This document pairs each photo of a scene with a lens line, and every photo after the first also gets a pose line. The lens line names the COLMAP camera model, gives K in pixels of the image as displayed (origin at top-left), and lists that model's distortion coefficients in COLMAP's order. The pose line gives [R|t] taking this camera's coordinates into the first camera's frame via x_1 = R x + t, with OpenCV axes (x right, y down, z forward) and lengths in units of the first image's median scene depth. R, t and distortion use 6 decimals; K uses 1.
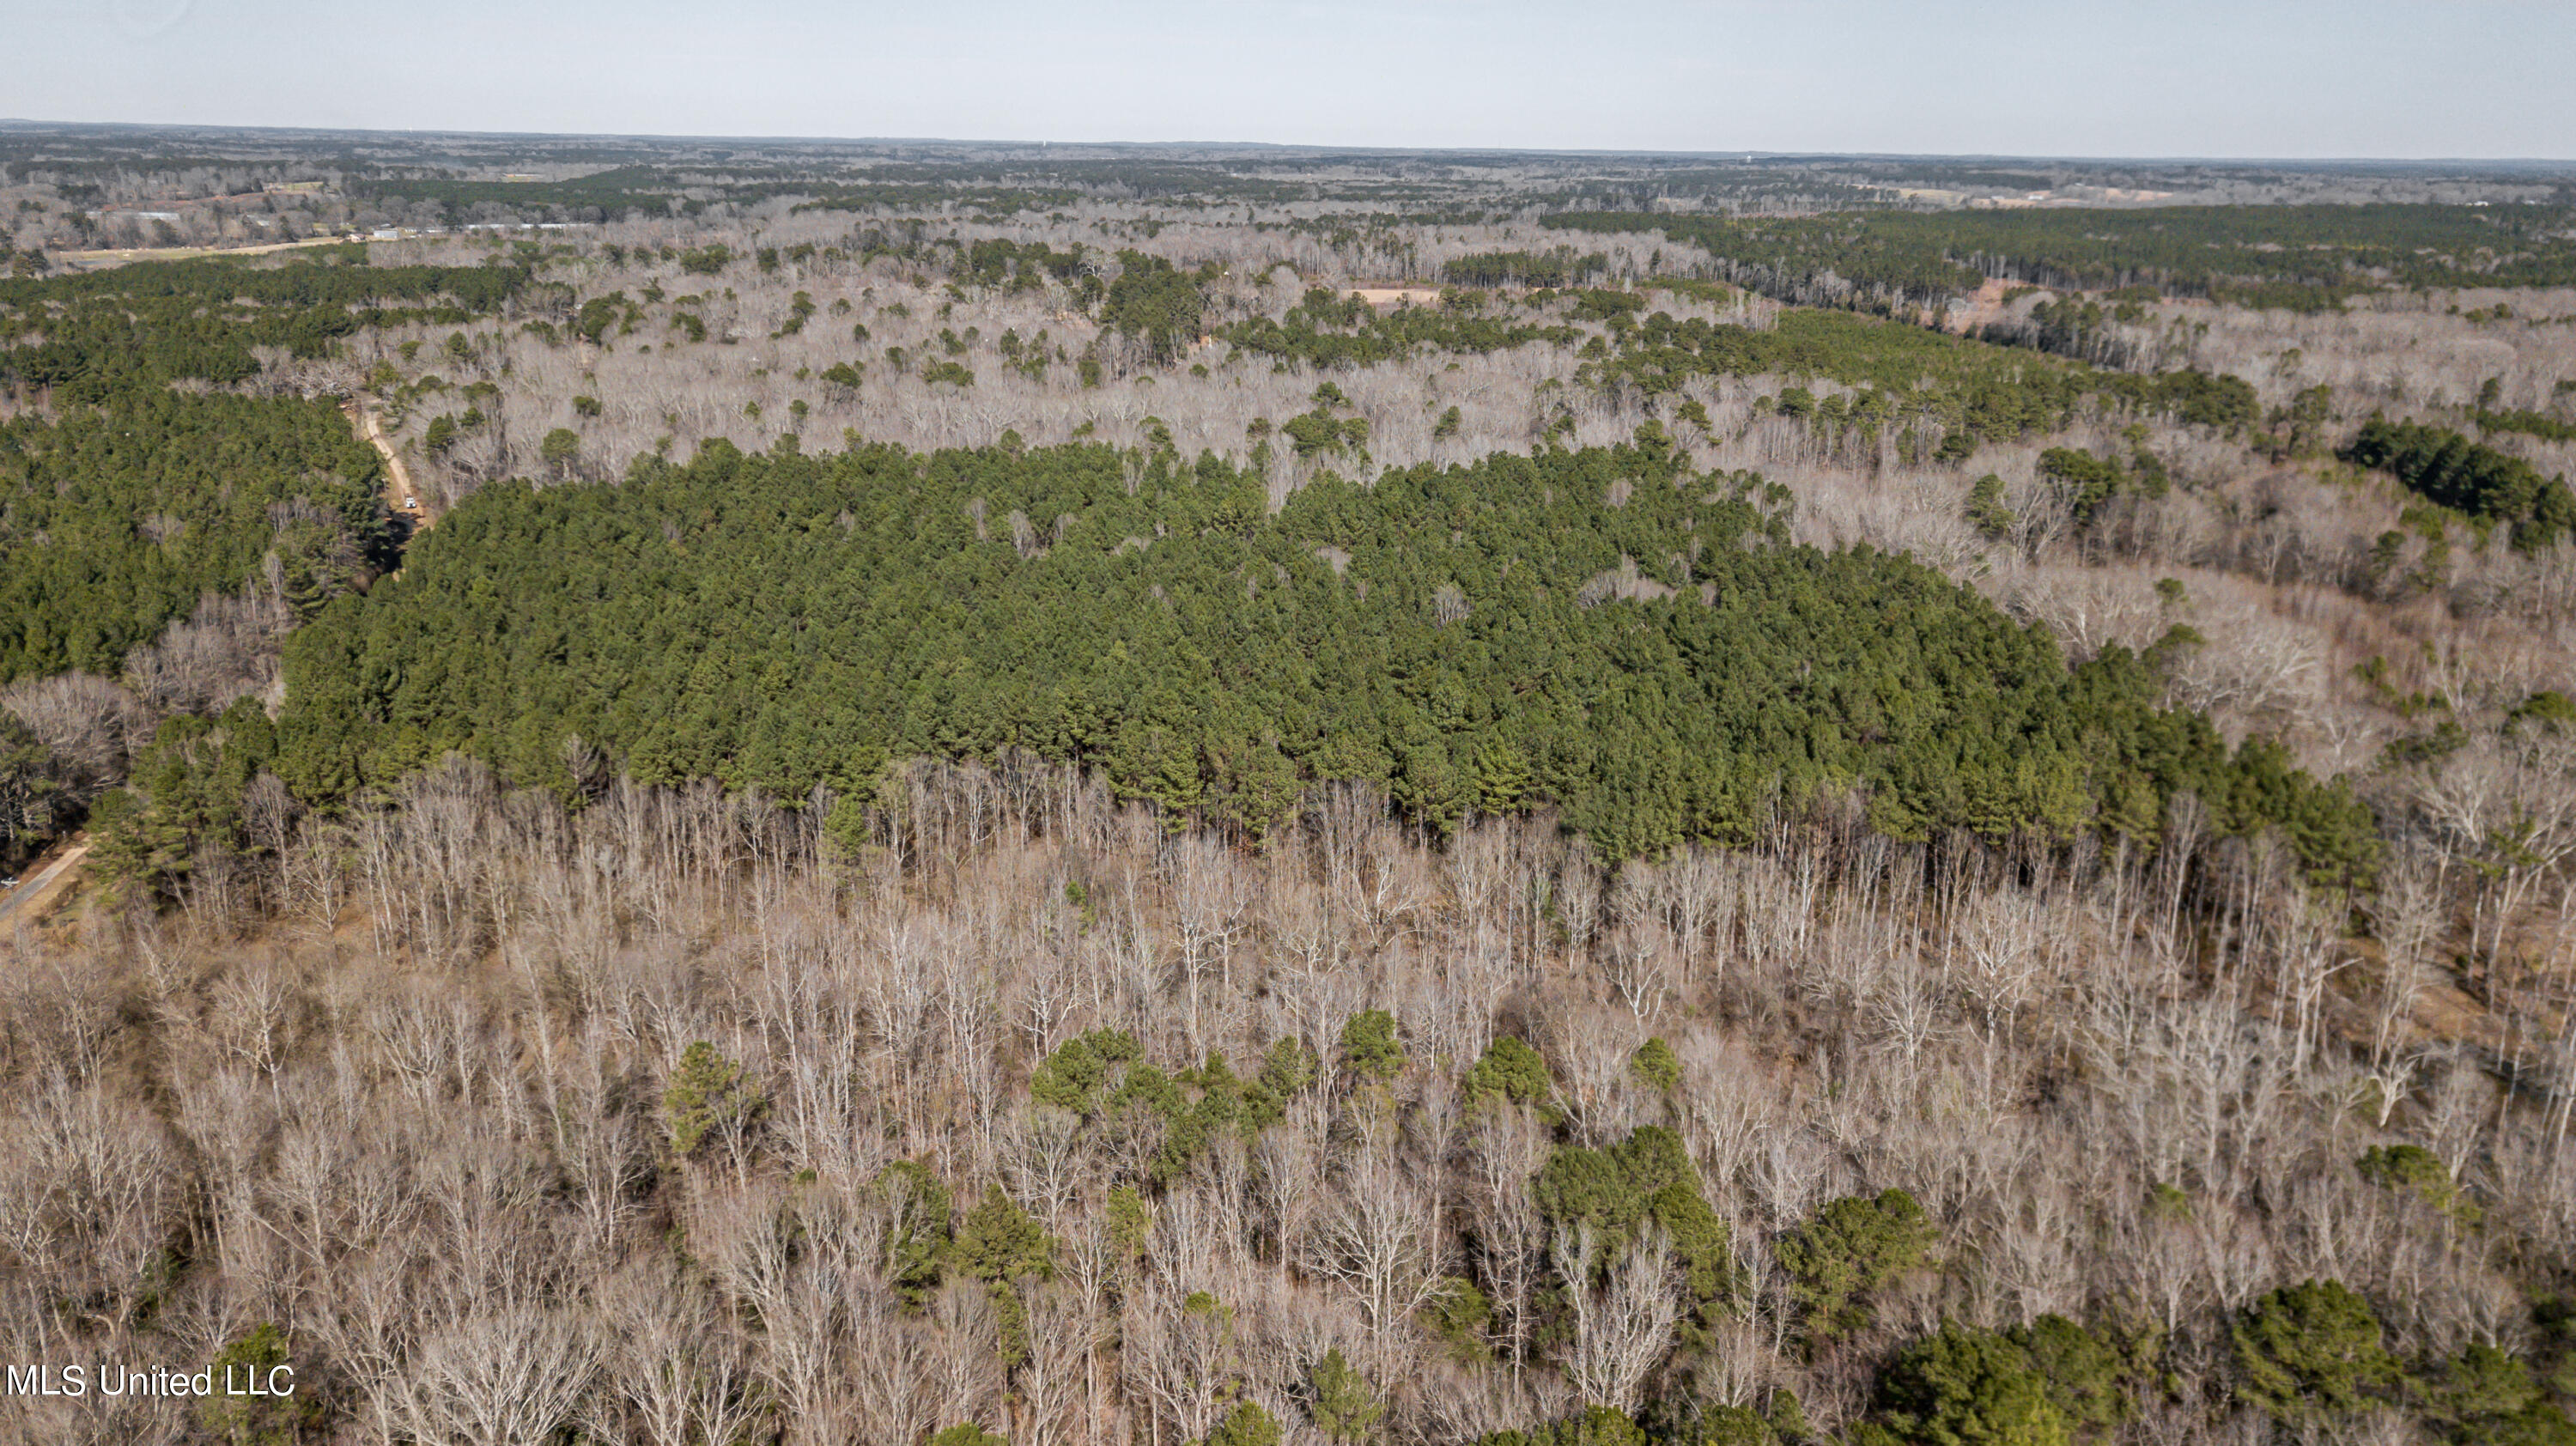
lens RADIAL K [[2033.0, 0, 1288.0], [0, 2033.0, 723.0], [0, 0, 1]] dist [0.003050, 0.052237]
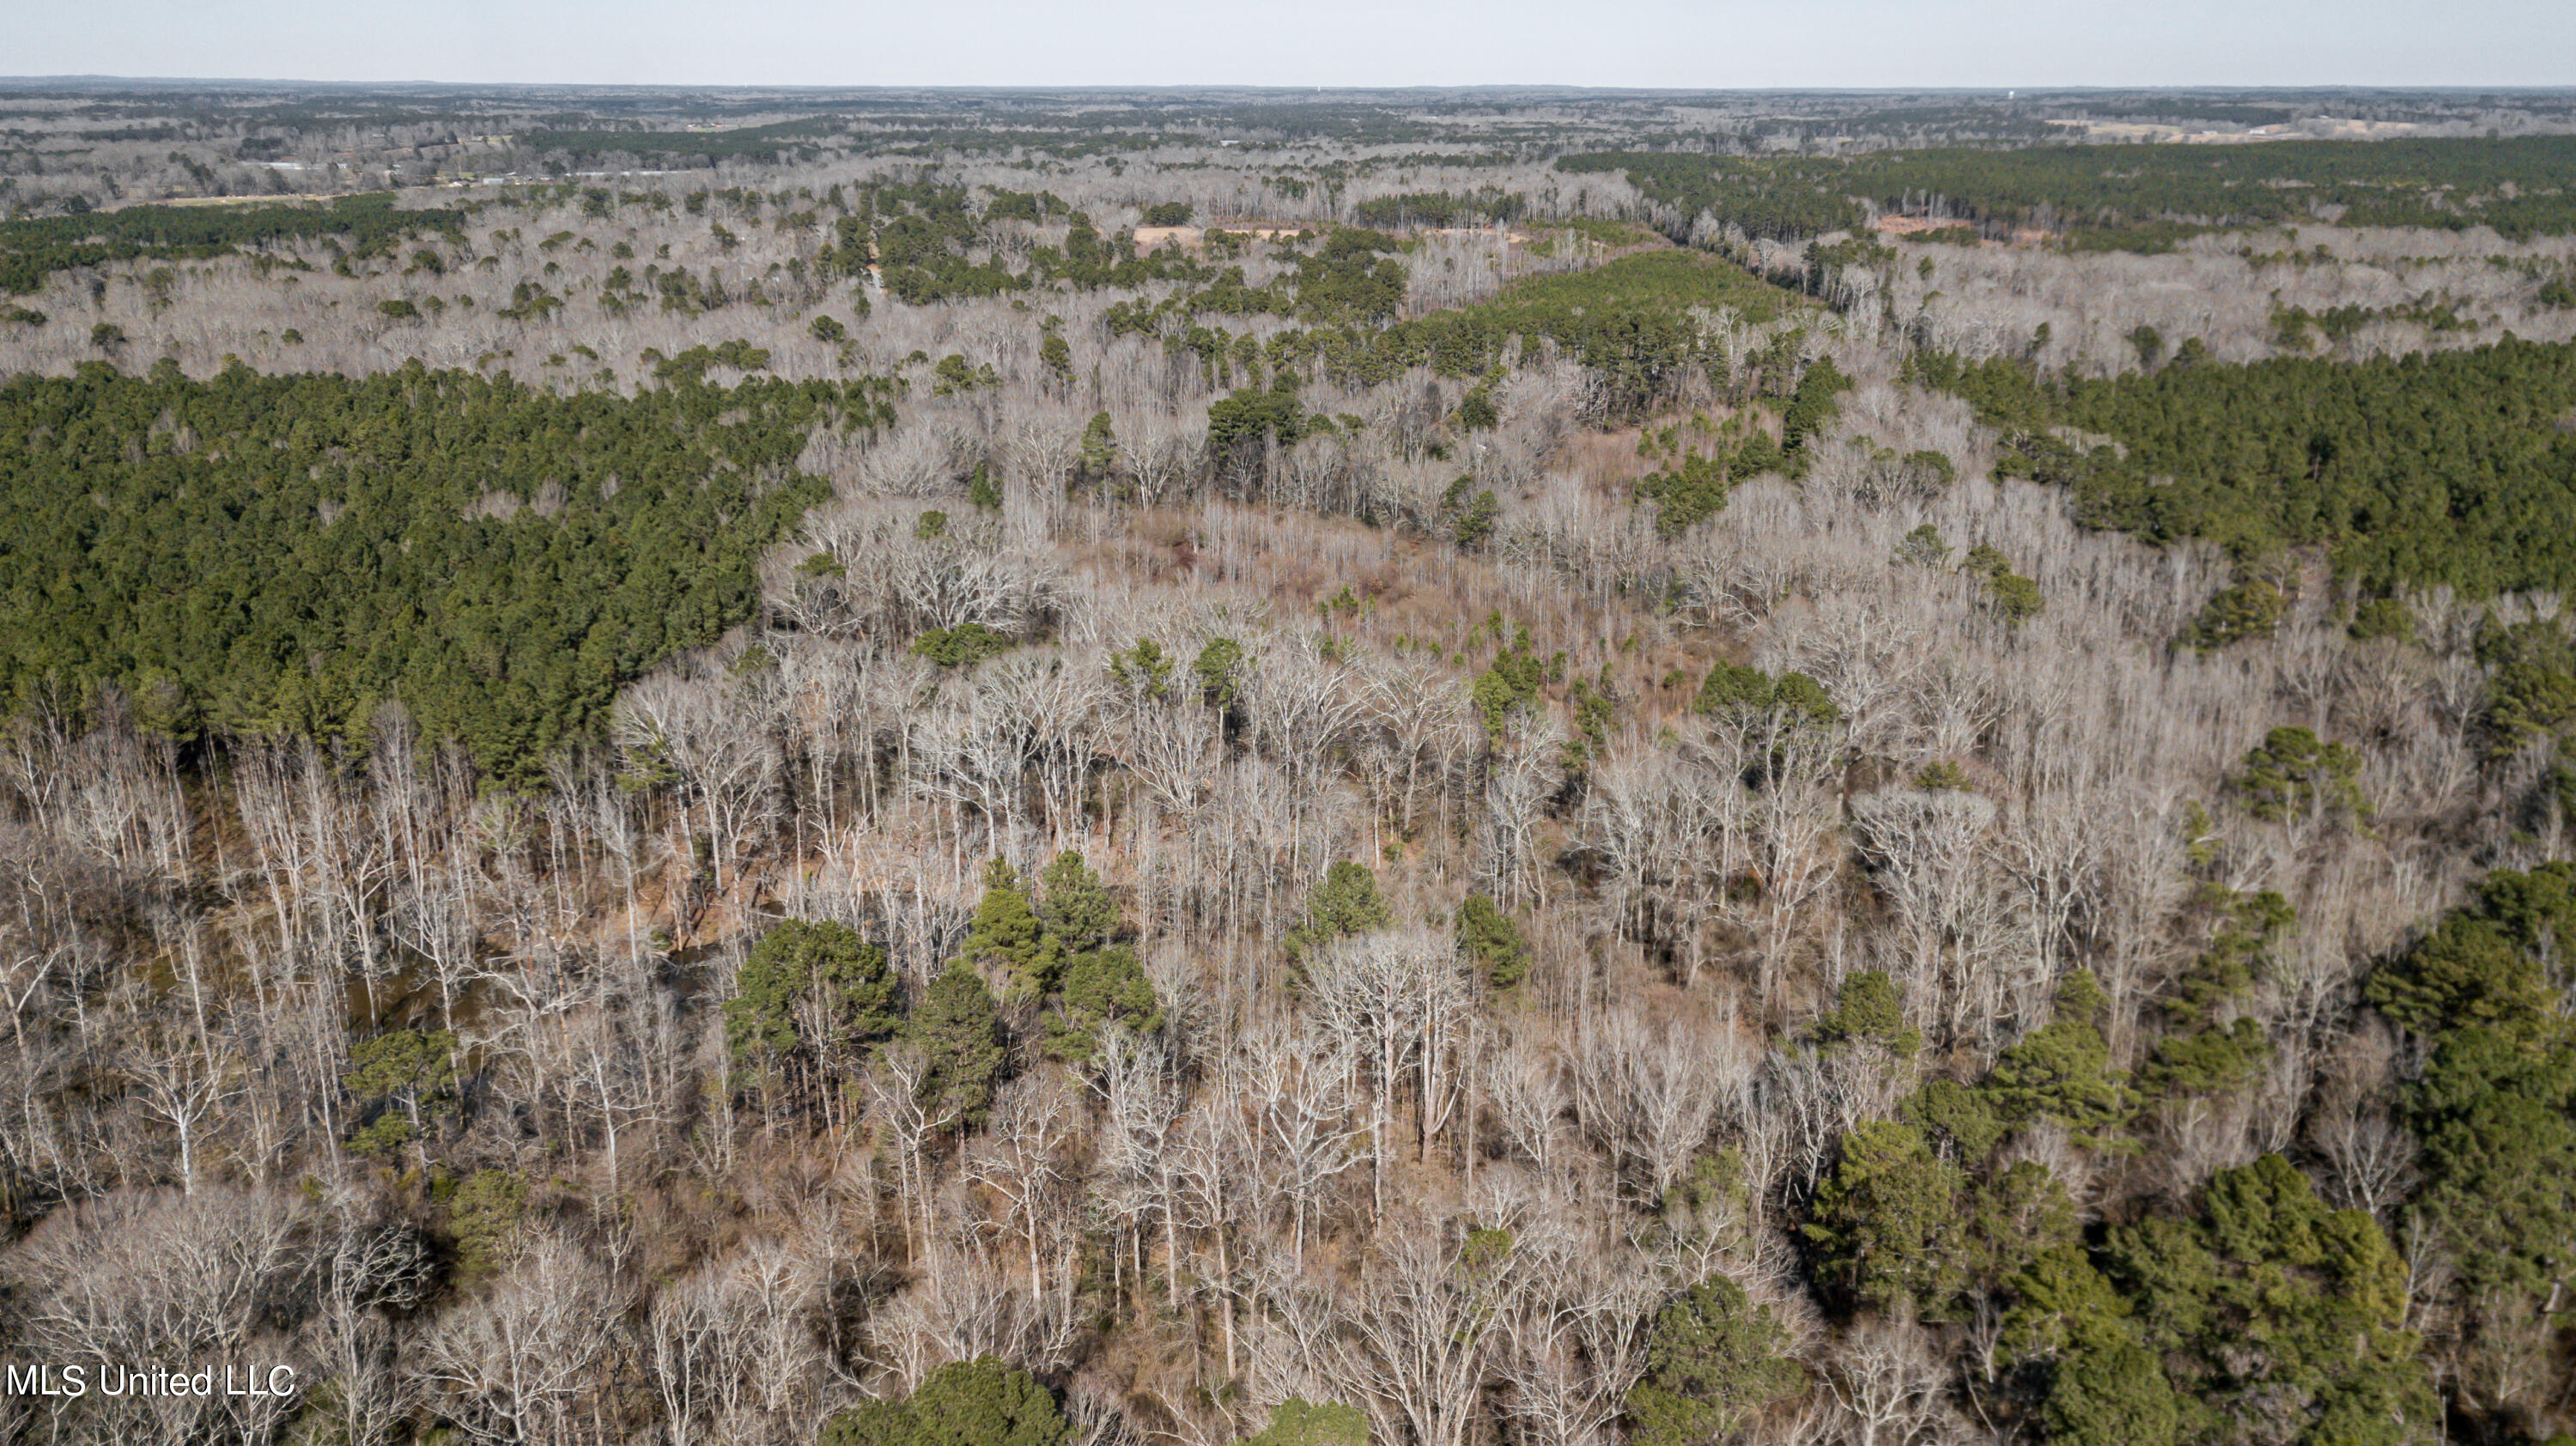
lens RADIAL K [[2011.2, 0, 1288.0], [0, 2011.2, 723.0], [0, 0, 1]] dist [0.011363, 0.033278]
pose [[0.987352, 0.036361, -0.154317, 0.231583], [-0.032056, 0.999027, 0.030297, -0.000333], [0.155269, -0.024967, 0.987557, 0.011929]]
